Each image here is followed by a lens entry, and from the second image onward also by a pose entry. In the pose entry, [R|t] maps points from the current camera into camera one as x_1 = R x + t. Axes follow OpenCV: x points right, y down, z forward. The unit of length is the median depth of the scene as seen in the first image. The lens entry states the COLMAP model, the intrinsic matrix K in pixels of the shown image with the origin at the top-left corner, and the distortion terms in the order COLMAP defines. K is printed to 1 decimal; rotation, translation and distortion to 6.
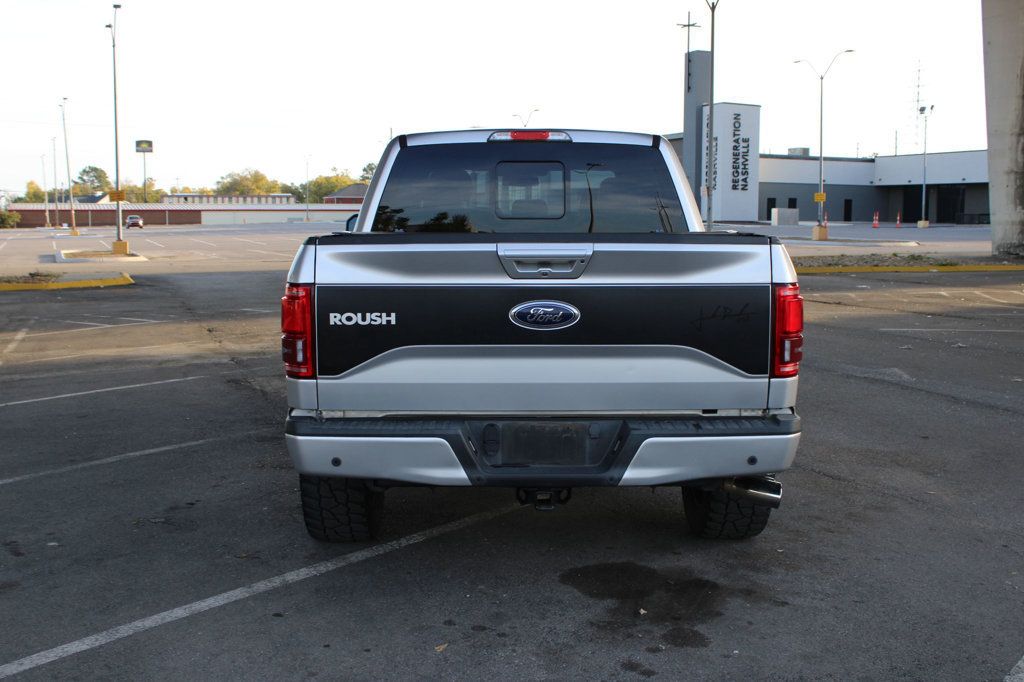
lens RADIAL K [[1134.9, 0, 518.5], [0, 1134.9, 343.3], [0, 0, 1]] dist [-0.061283, 0.000000]
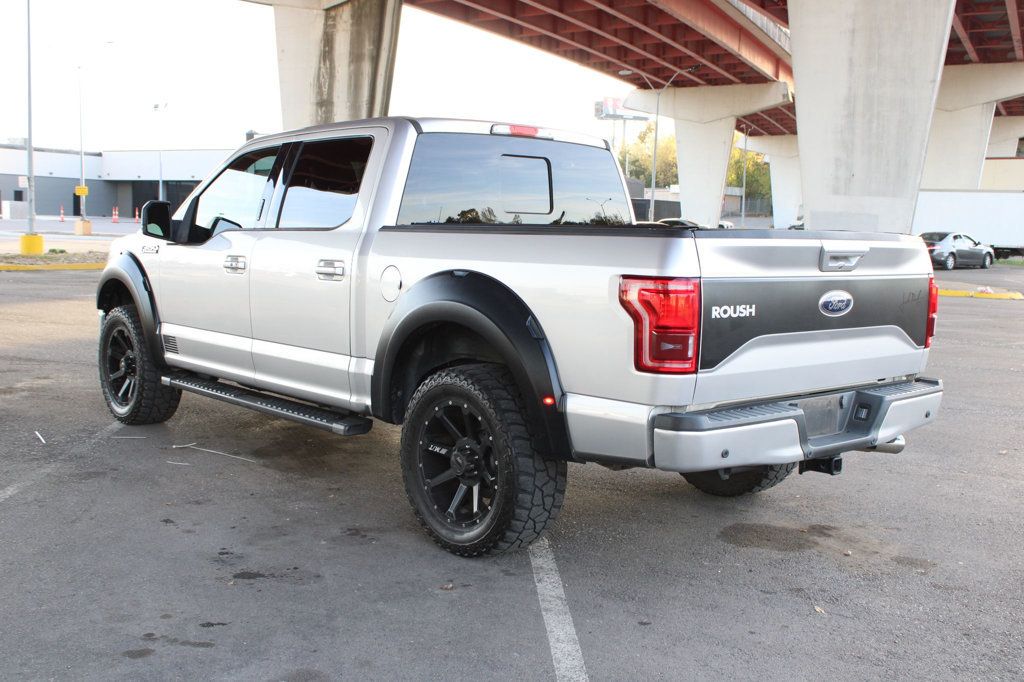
lens RADIAL K [[1134.9, 0, 513.2], [0, 1134.9, 339.5], [0, 0, 1]] dist [-0.061283, 0.000000]
pose [[0.742857, -0.048963, 0.667657, -0.969729], [0.048422, 0.998639, 0.019360, -0.025667], [-0.667696, 0.017947, 0.744218, 0.369818]]
